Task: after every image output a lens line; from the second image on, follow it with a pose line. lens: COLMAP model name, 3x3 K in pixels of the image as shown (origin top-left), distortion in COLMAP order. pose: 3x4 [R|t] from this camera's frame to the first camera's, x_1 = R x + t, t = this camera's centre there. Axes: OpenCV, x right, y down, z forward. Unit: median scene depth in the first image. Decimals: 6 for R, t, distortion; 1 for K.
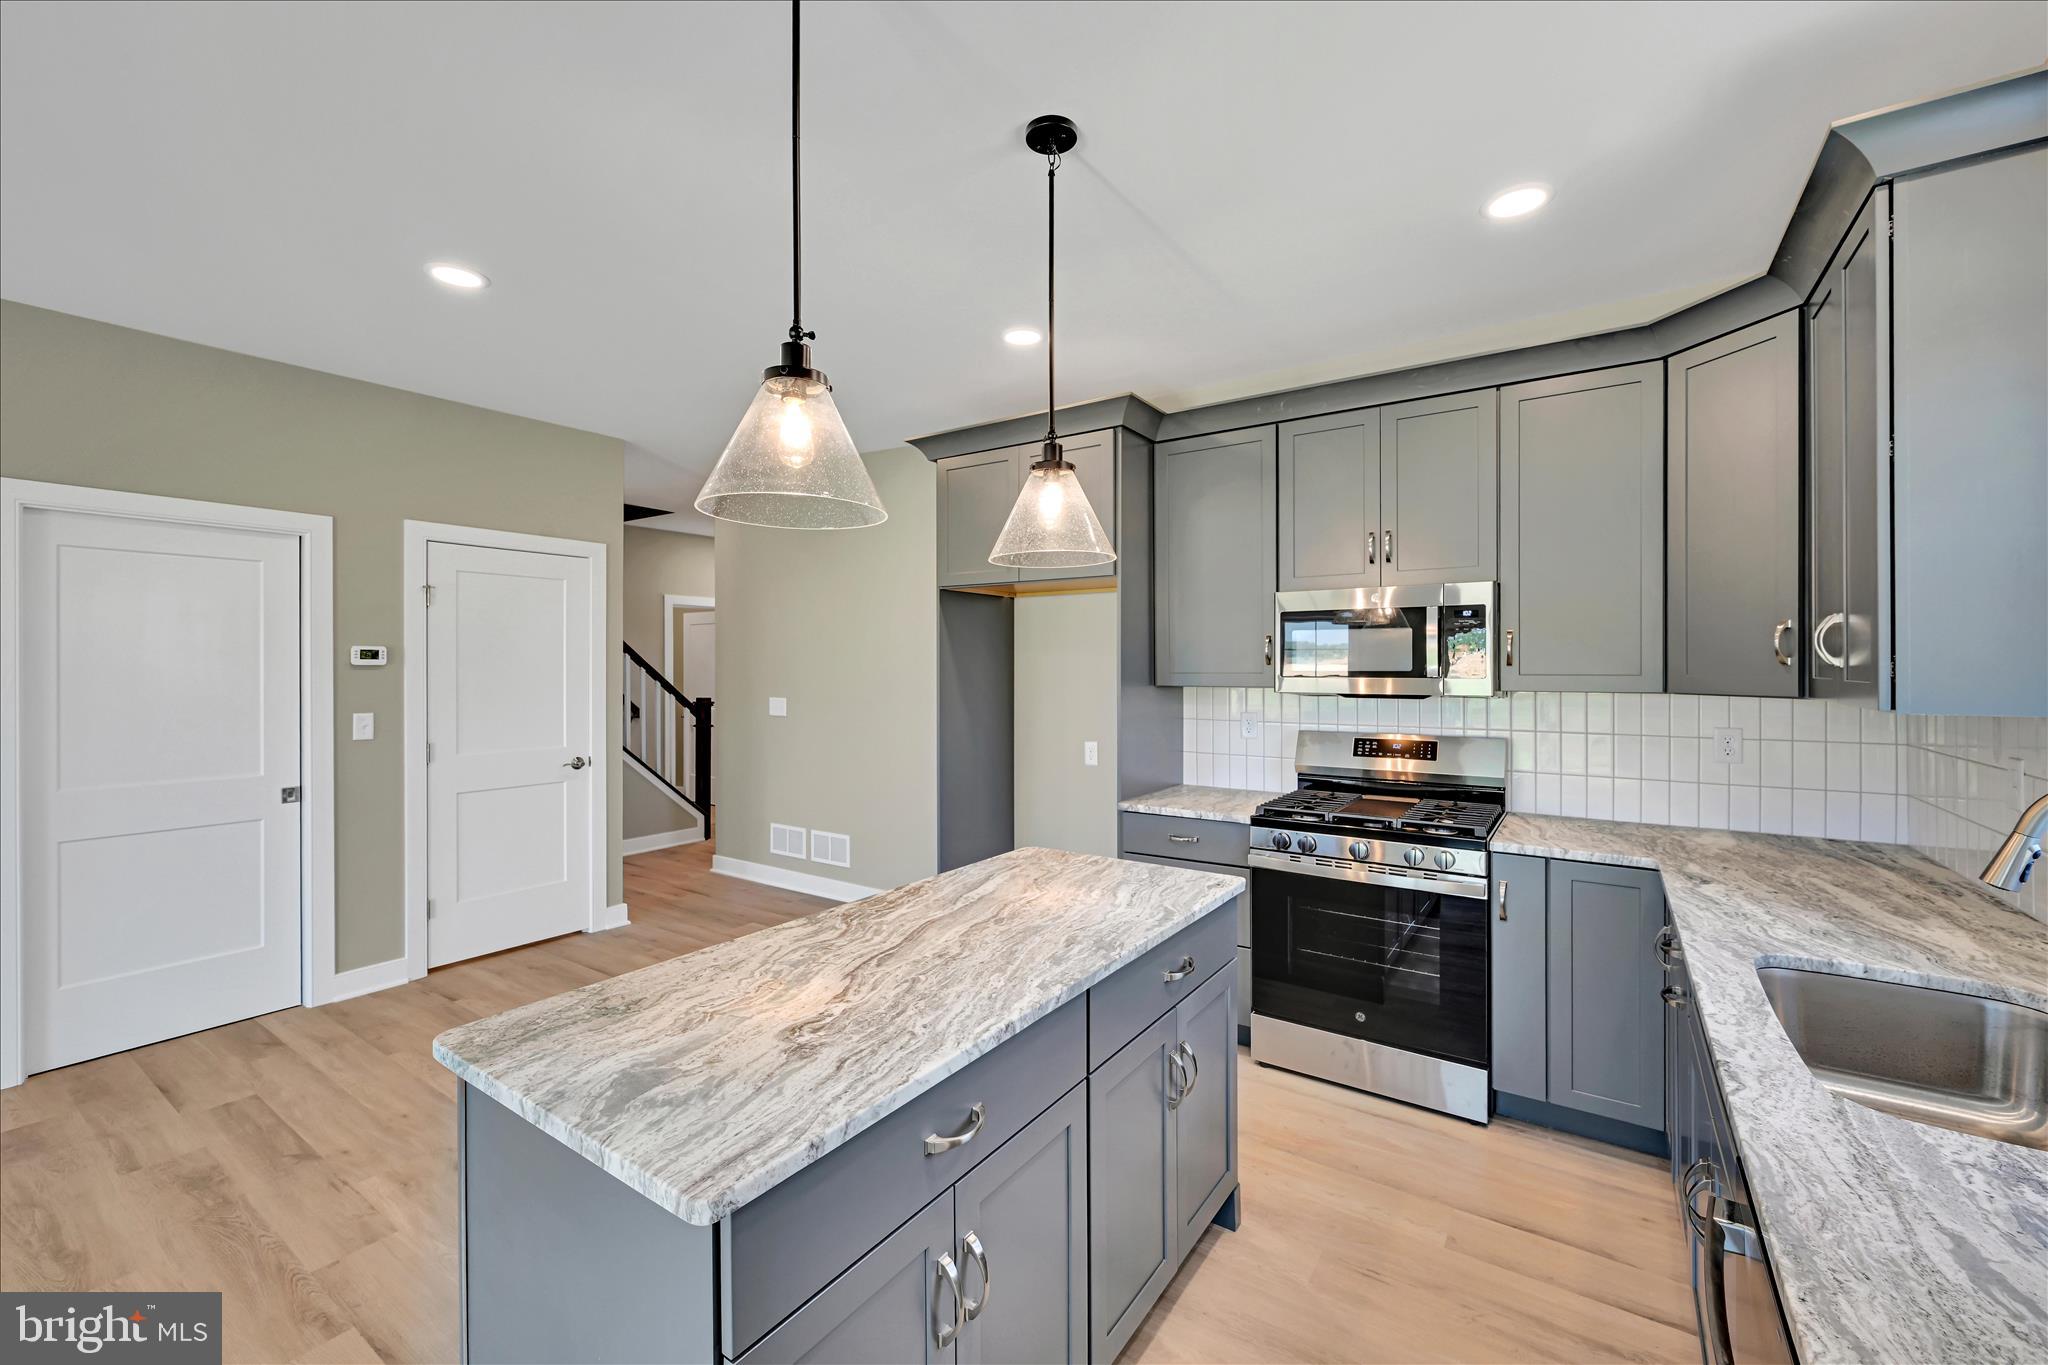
lens RADIAL K [[845.7, 0, 1000.6], [0, 845.7, 673.8], [0, 0, 1]] dist [-0.002962, -0.000384]
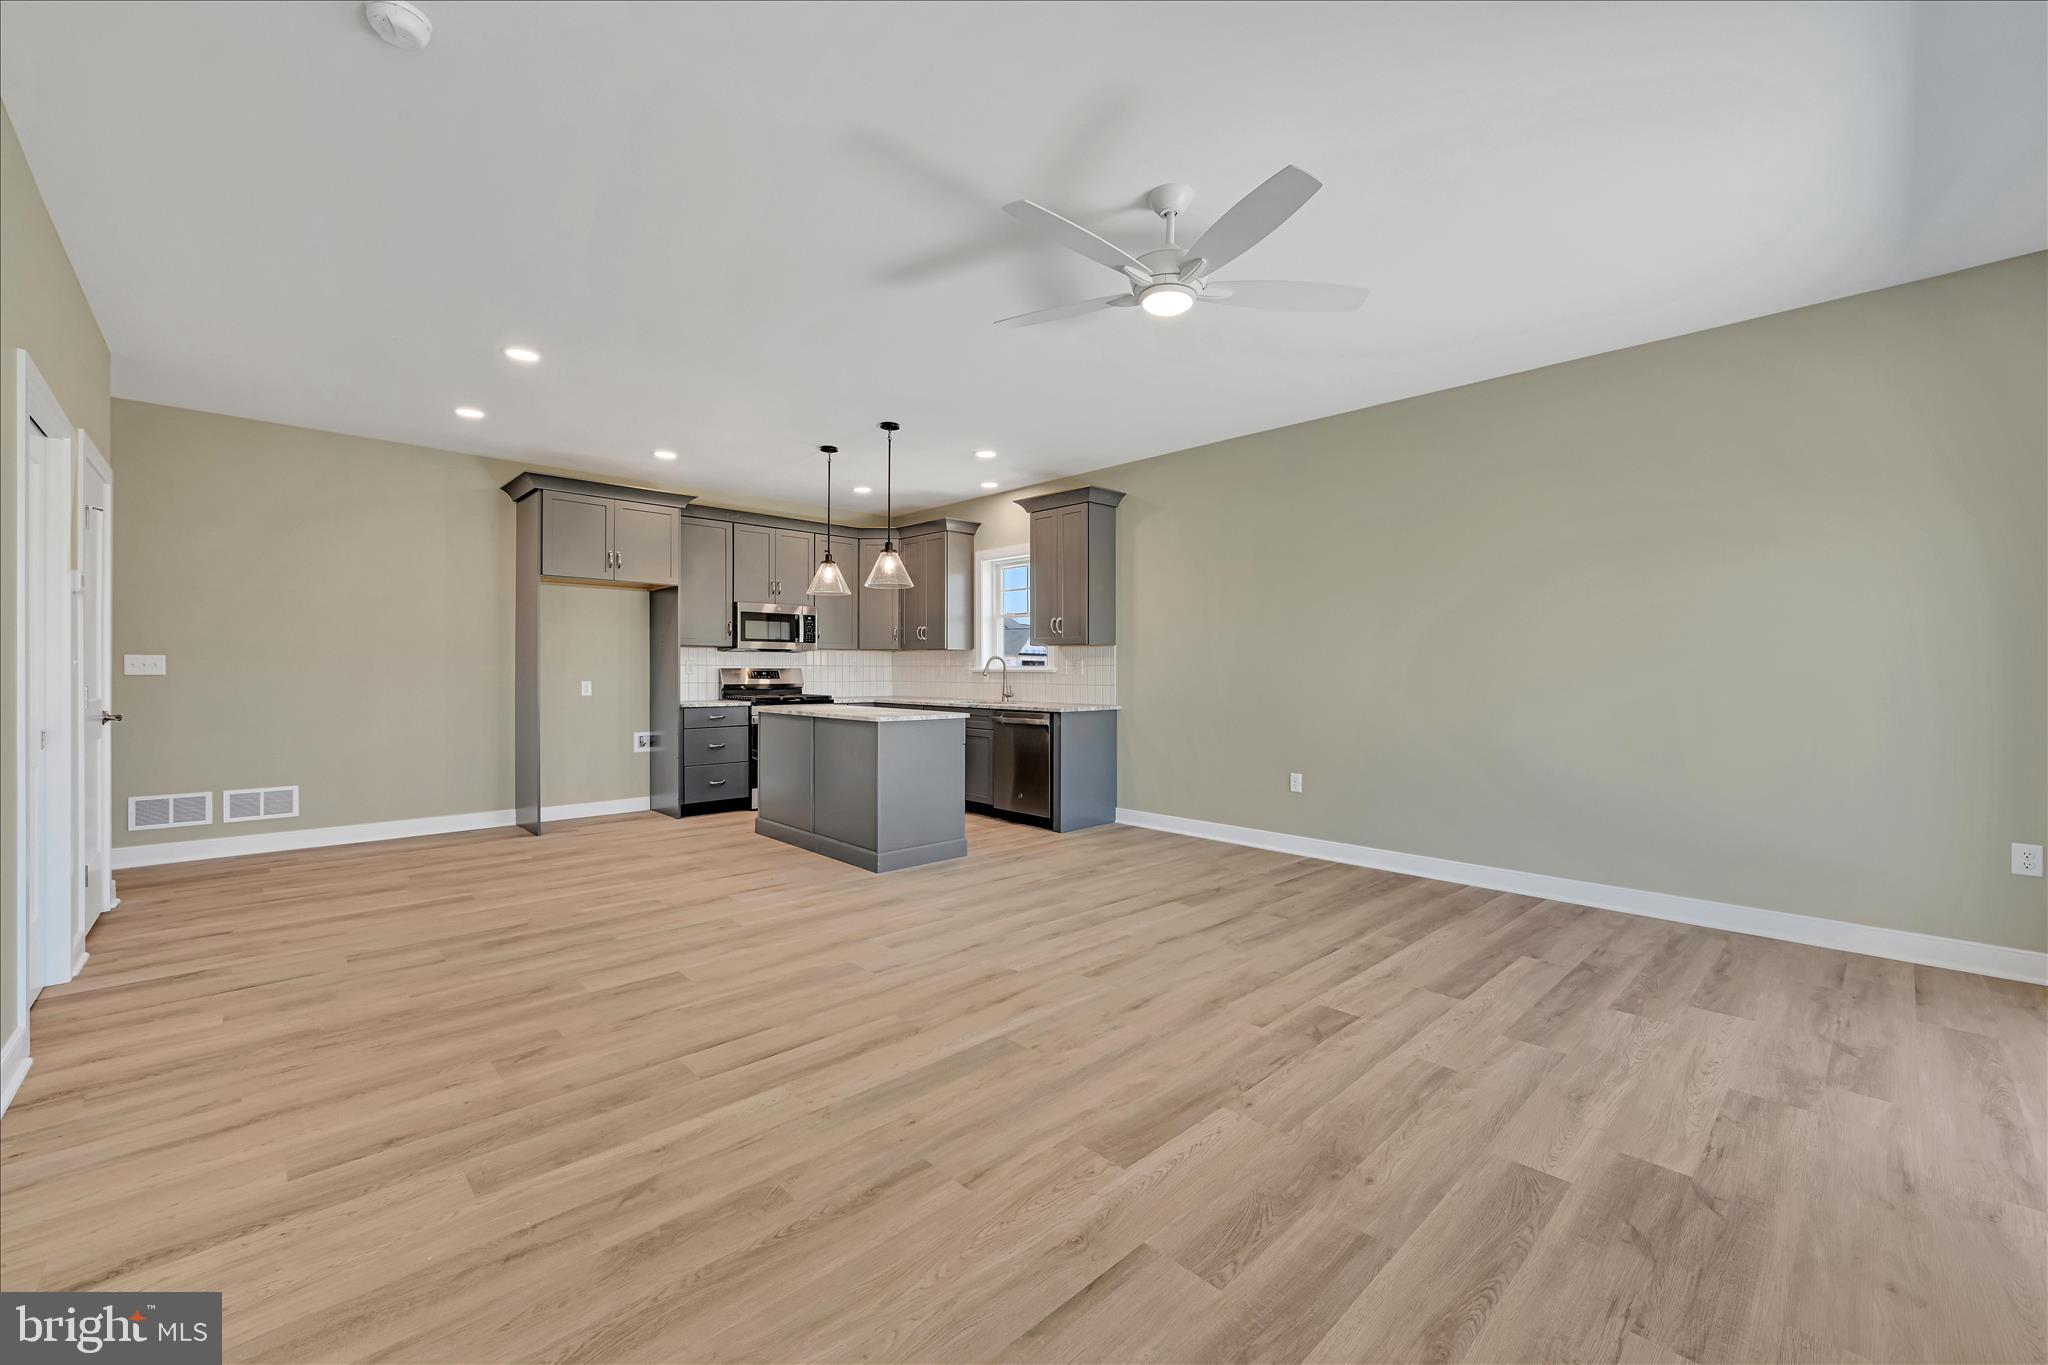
lens RADIAL K [[852.5, 0, 1092.9], [0, 852.5, 673.1], [0, 0, 1]] dist [0.000154, -0.000036]
pose [[0.123907, 0.002885, 0.992290, -2.774774], [0.010745, 0.999933, -0.004249, 0.168552], [-0.992236, 0.011189, 0.123868, -0.277579]]
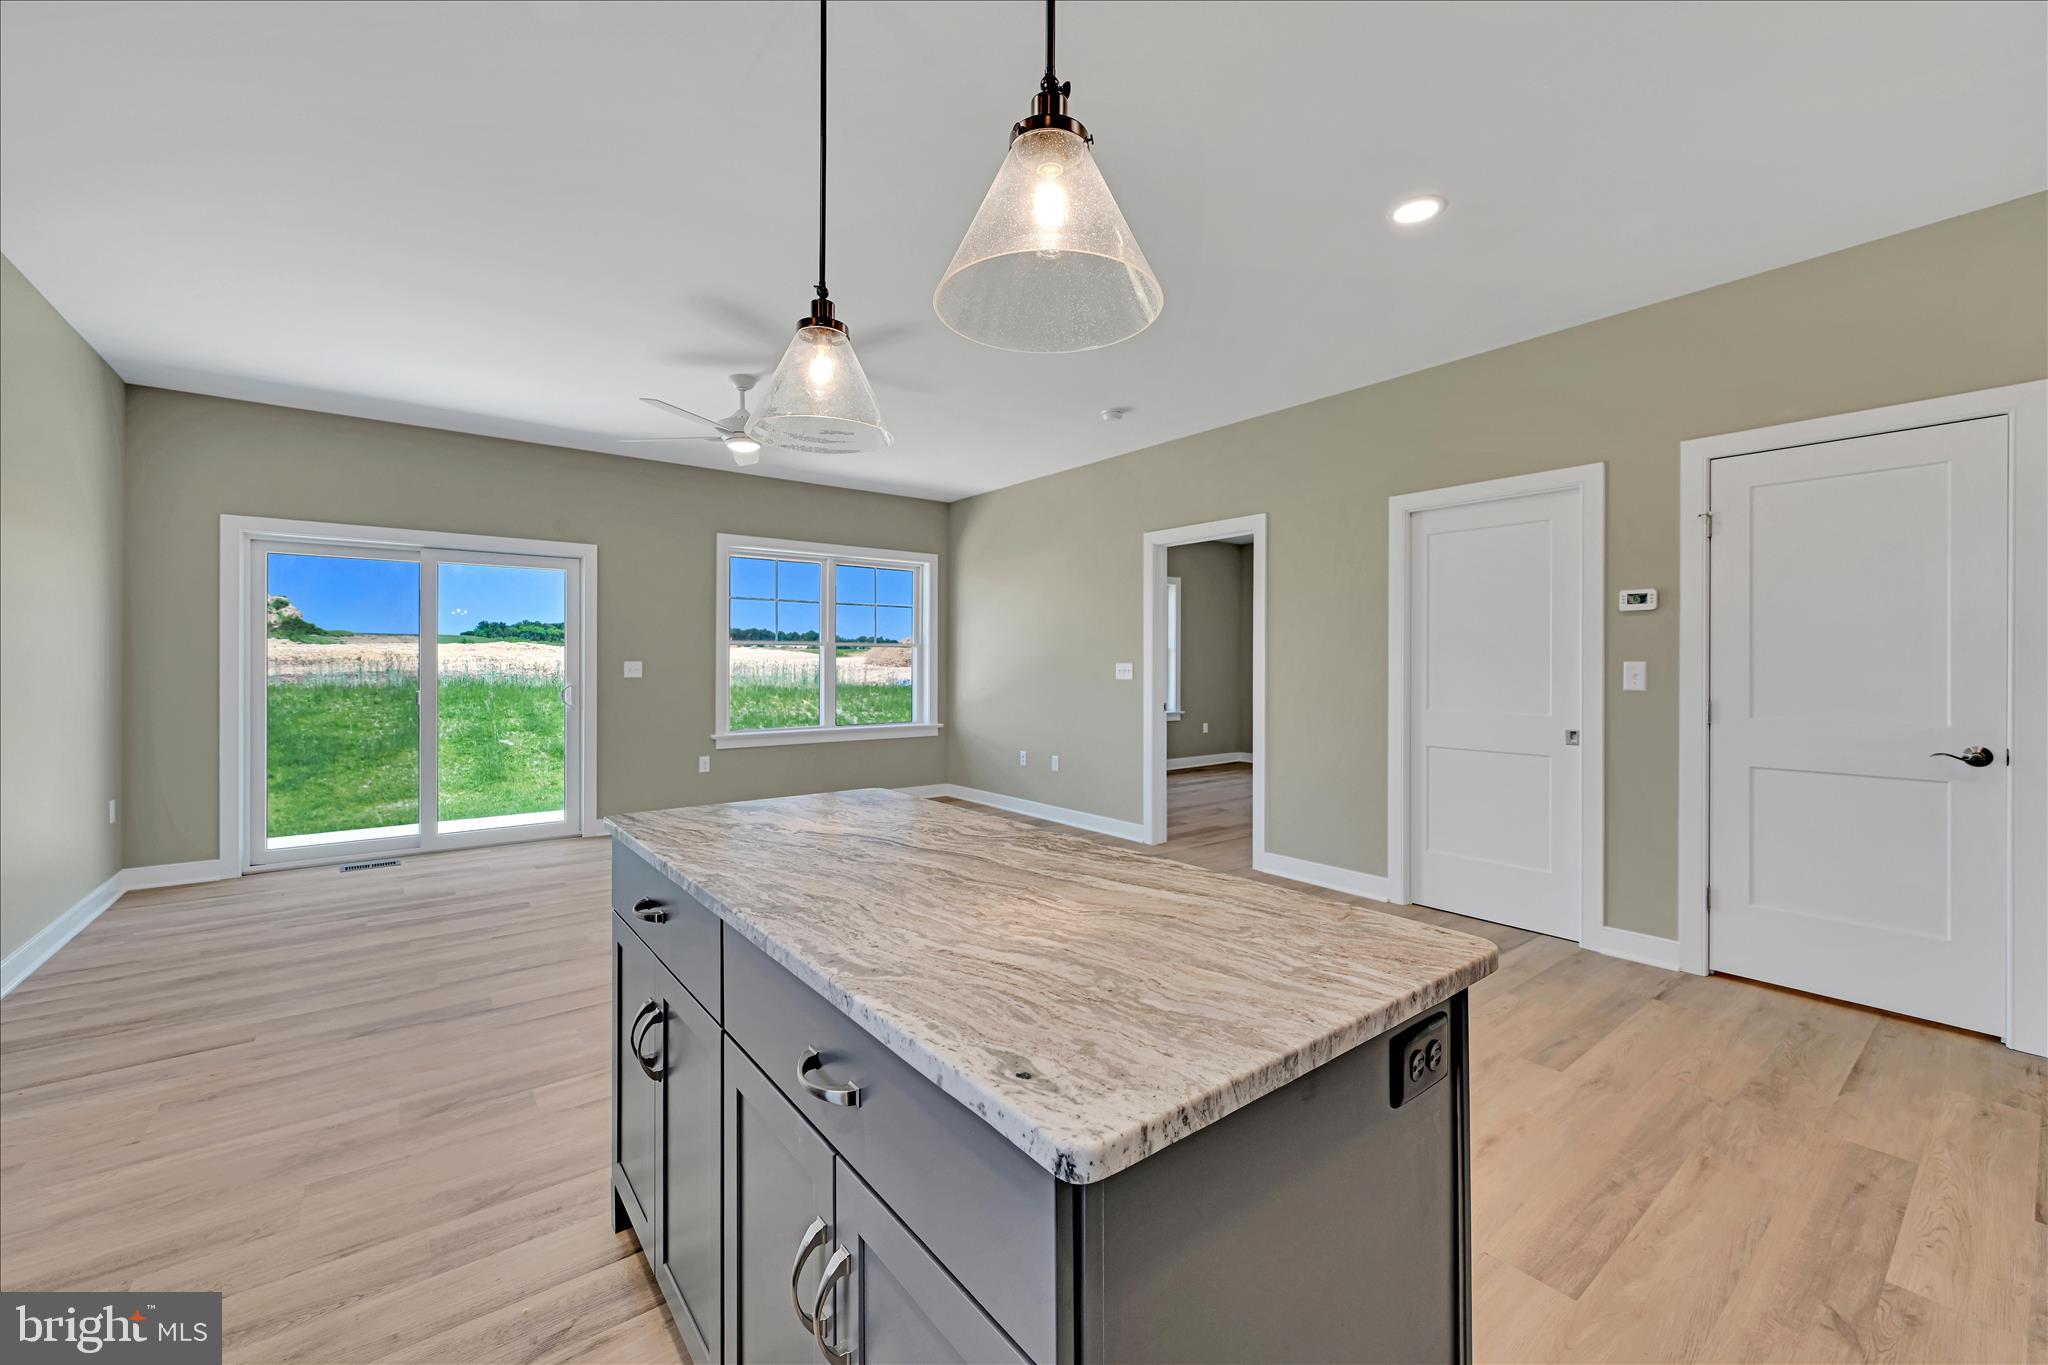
lens RADIAL K [[823.7, 0, 1032.7], [0, 823.7, 666.3], [0, 0, 1]] dist [-0.000153, -0.000101]
pose [[-0.280976, 0.004215, -0.959706, 0.584887], [-0.010080, 0.999922, 0.007343, 0.096737], [0.959662, 0.011737, -0.280911, 1.144965]]
